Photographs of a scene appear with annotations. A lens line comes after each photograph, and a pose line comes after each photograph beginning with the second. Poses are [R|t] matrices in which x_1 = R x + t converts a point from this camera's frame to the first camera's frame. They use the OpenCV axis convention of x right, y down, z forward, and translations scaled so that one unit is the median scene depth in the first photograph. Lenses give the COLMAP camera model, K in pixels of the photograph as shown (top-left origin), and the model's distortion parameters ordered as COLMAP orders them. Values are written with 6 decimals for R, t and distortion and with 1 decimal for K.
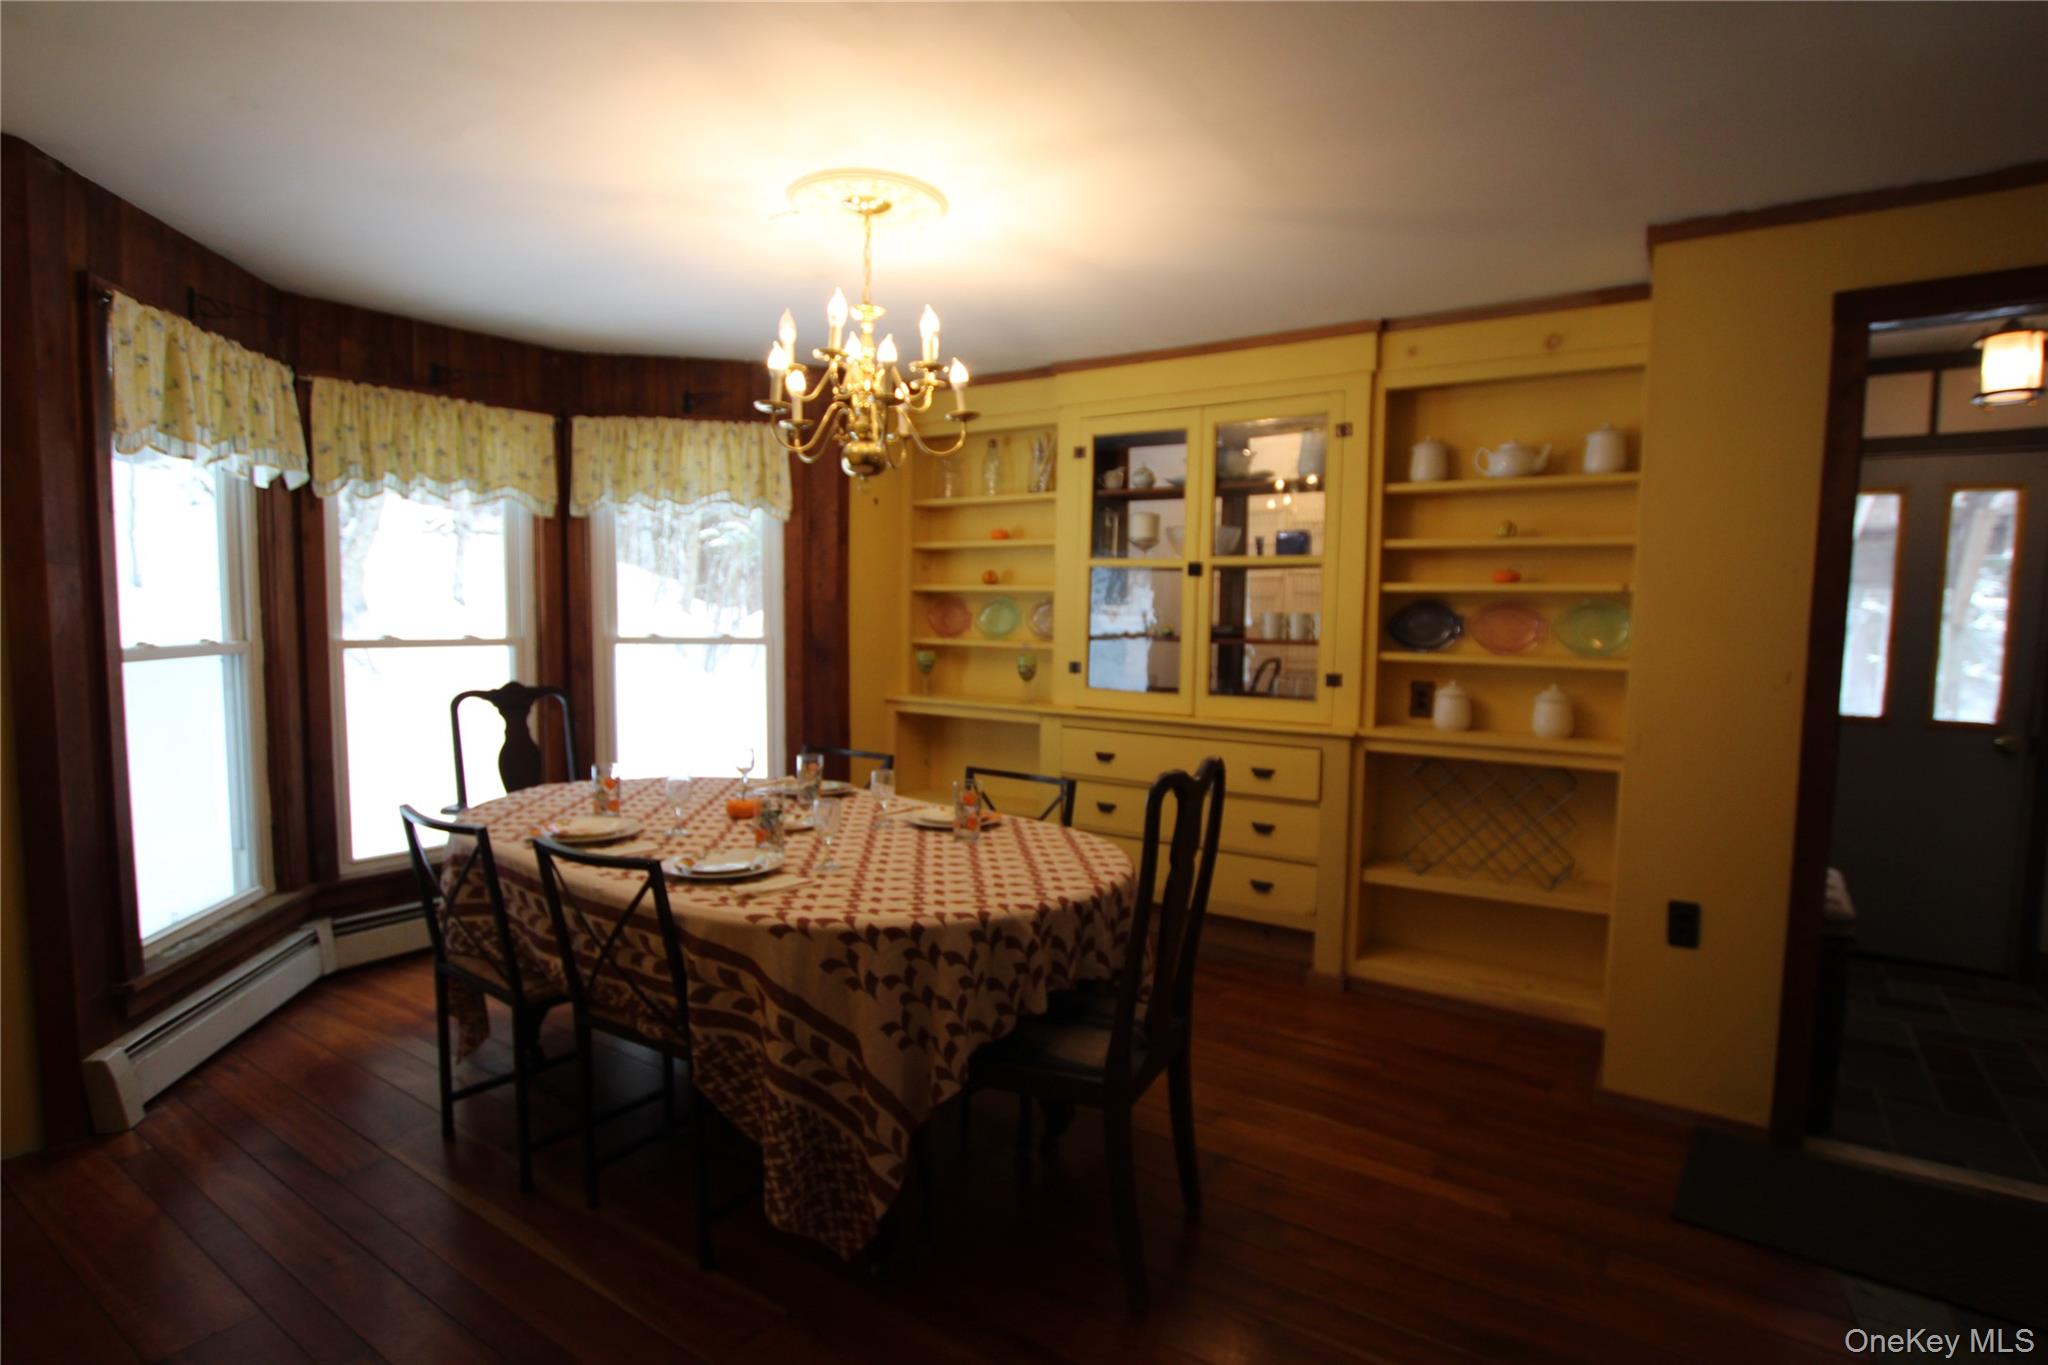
lens RADIAL K [[1046.4, 0, 1023.7], [0, 1046.4, 705.1], [0, 0, 1]] dist [-0.002707, 0.000154]
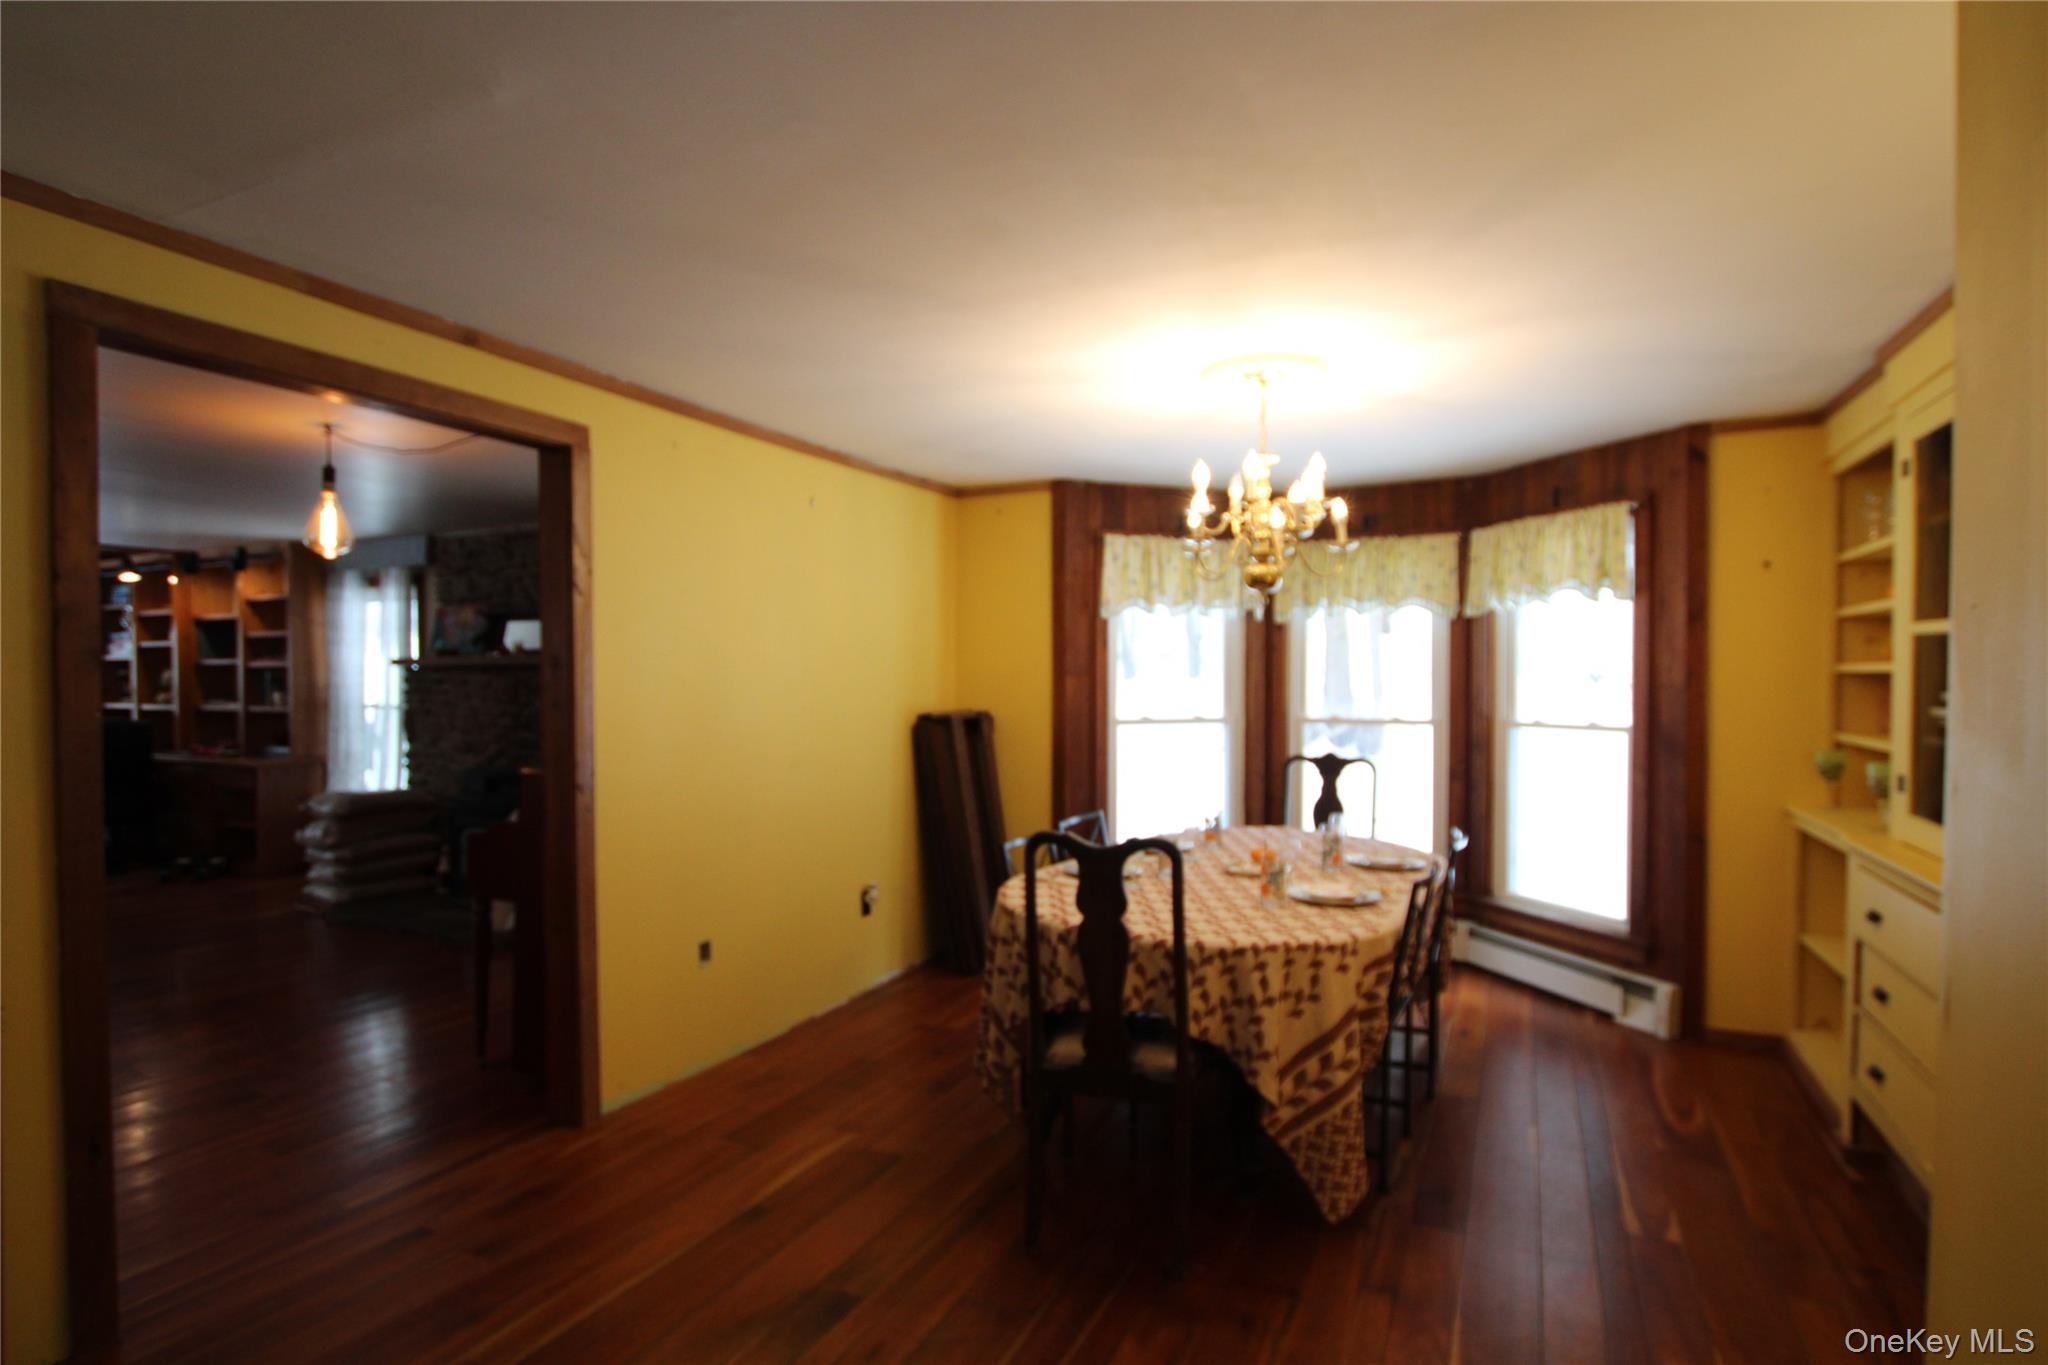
lens RADIAL K [[1046.4, 0, 1023.7], [0, 1046.4, 705.1], [0, 0, 1]] dist [-0.002707, 0.000154]
pose [[0.133960, 0.015070, -0.990872, 0.654432], [-0.083162, 0.996528, 0.003913, -0.045051], [0.987491, 0.081879, 0.134748, 0.363075]]
